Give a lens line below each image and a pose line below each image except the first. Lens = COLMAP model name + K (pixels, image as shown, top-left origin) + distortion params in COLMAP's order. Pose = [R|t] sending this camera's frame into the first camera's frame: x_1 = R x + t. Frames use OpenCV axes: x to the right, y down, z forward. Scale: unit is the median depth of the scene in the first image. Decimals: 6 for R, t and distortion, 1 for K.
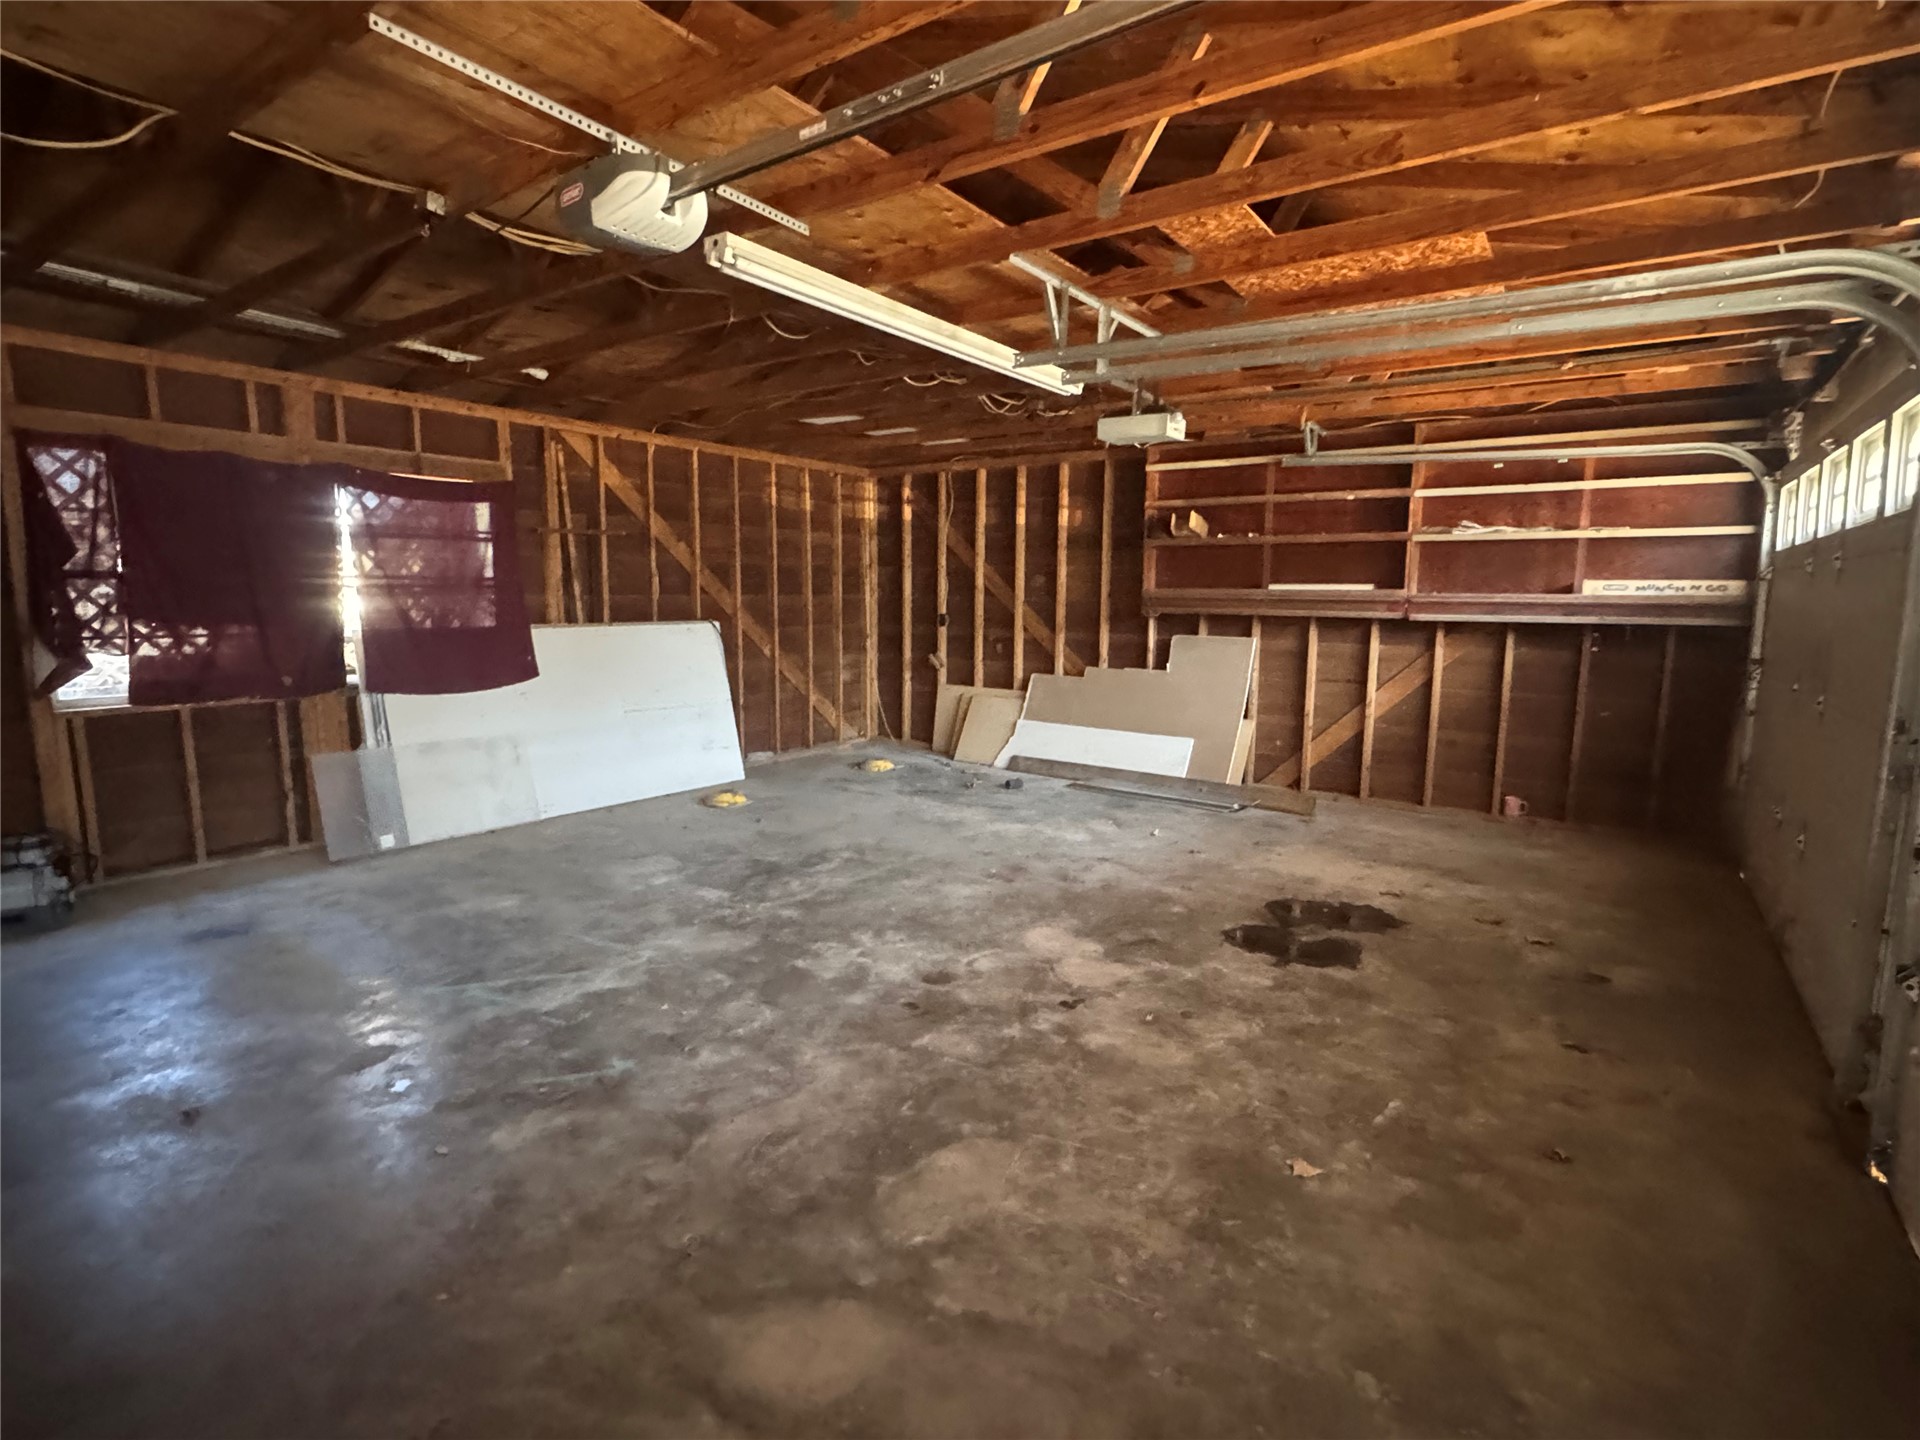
lens RADIAL K [[943.6, 0, 960.0], [0, 943.6, 720.0], [0, 0, 1]] dist [-0.000326, -0.000386]
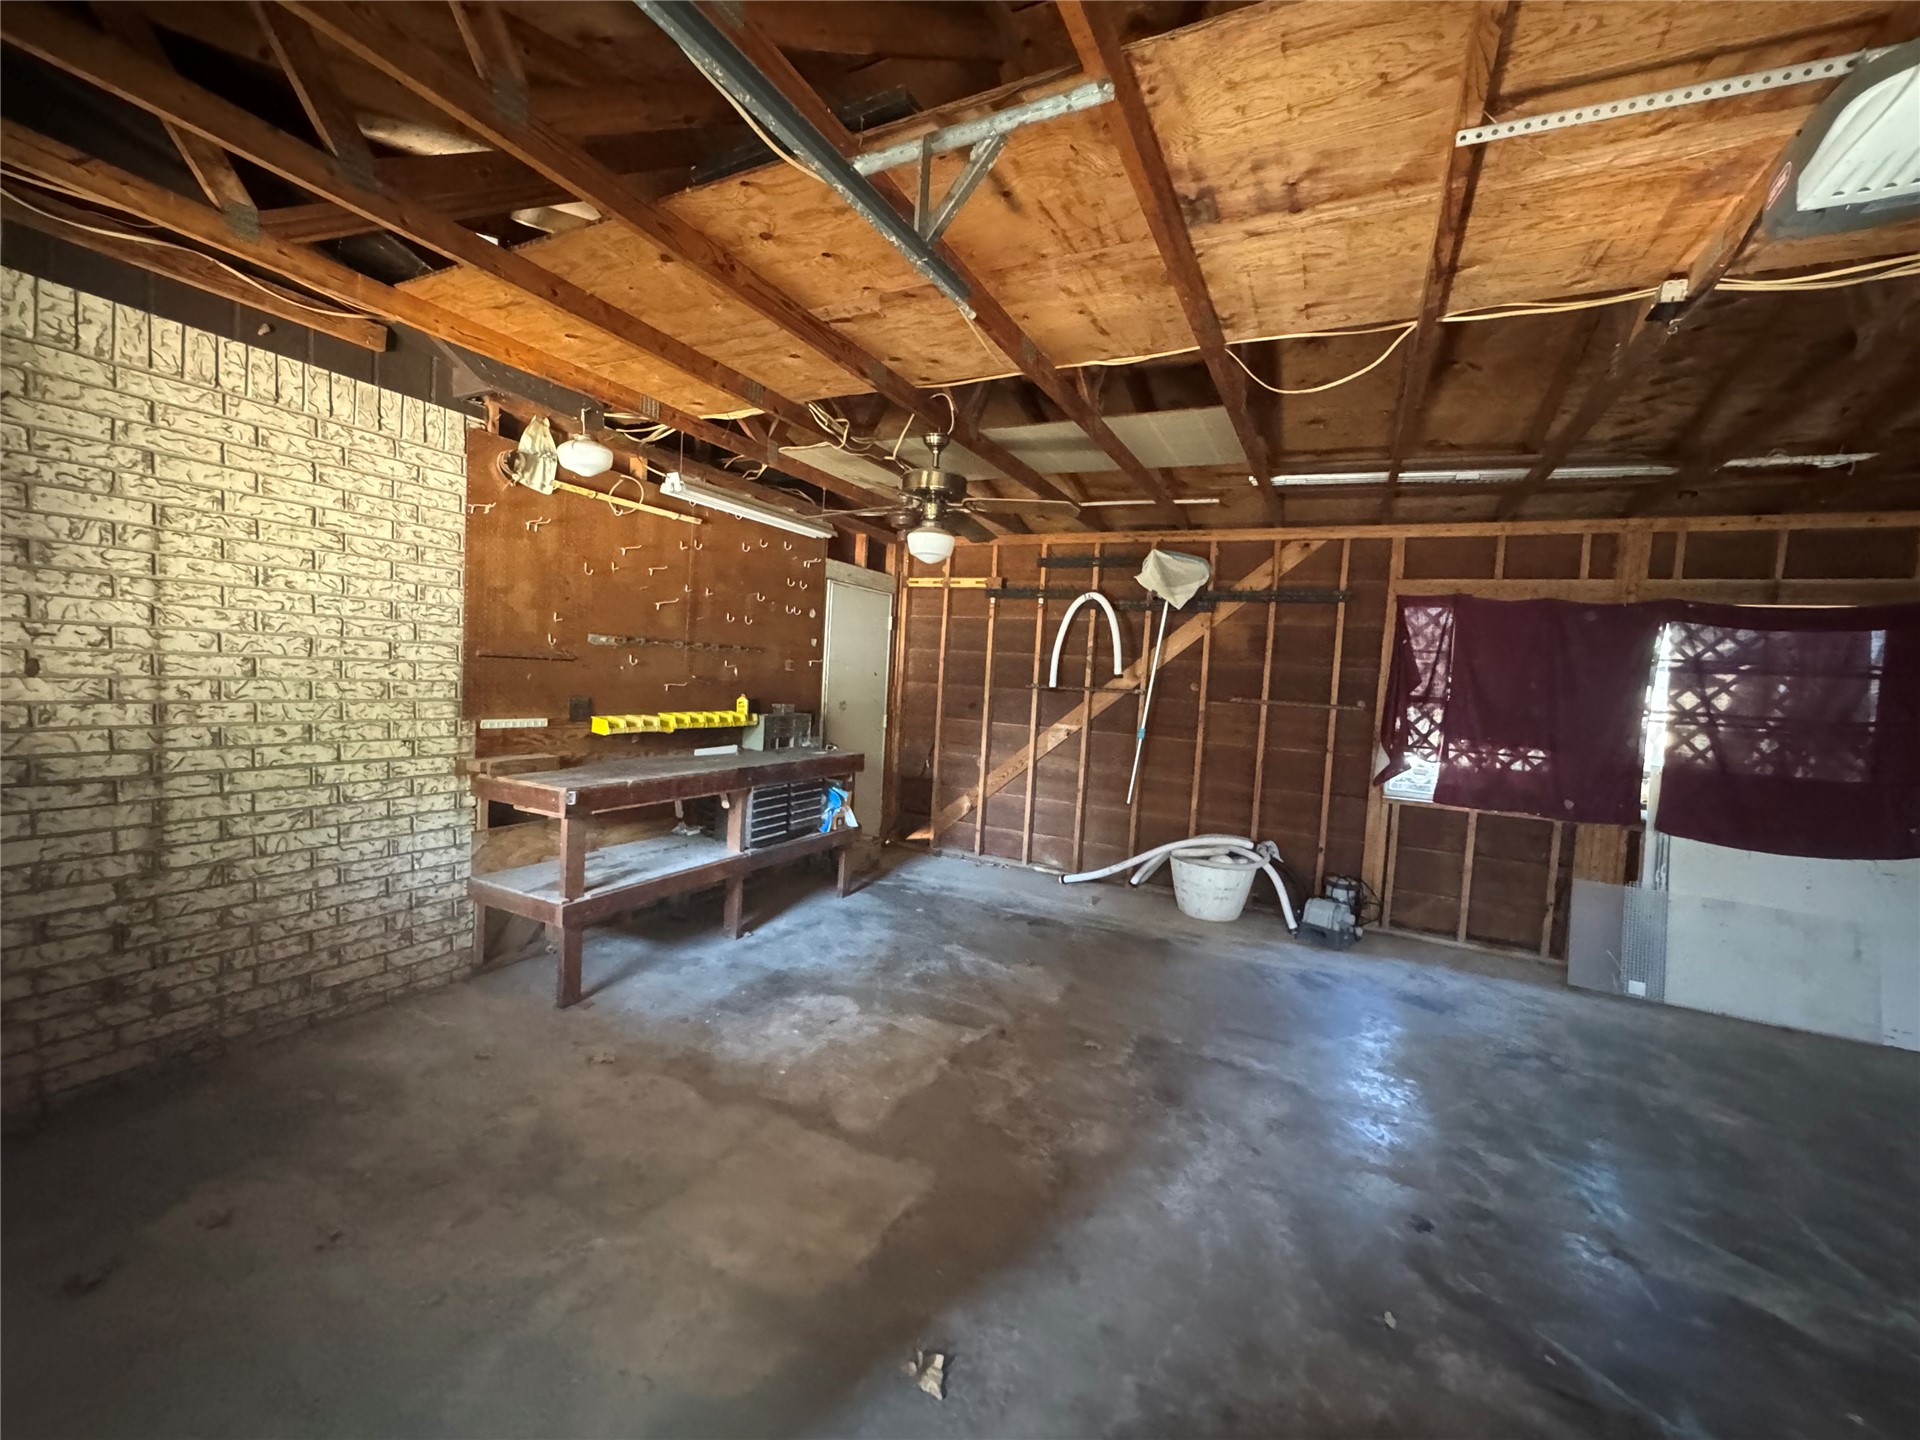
lens RADIAL K [[770.5, 0, 960.0], [0, 770.5, 720.0], [0, 0, 1]] dist [-0.000087, -0.000006]
pose [[0.141074, 0.056343, -0.988394, 0.047916], [-0.193332, 0.980725, 0.028312, -0.026940], [0.970938, 0.187094, 0.149248, 0.183109]]
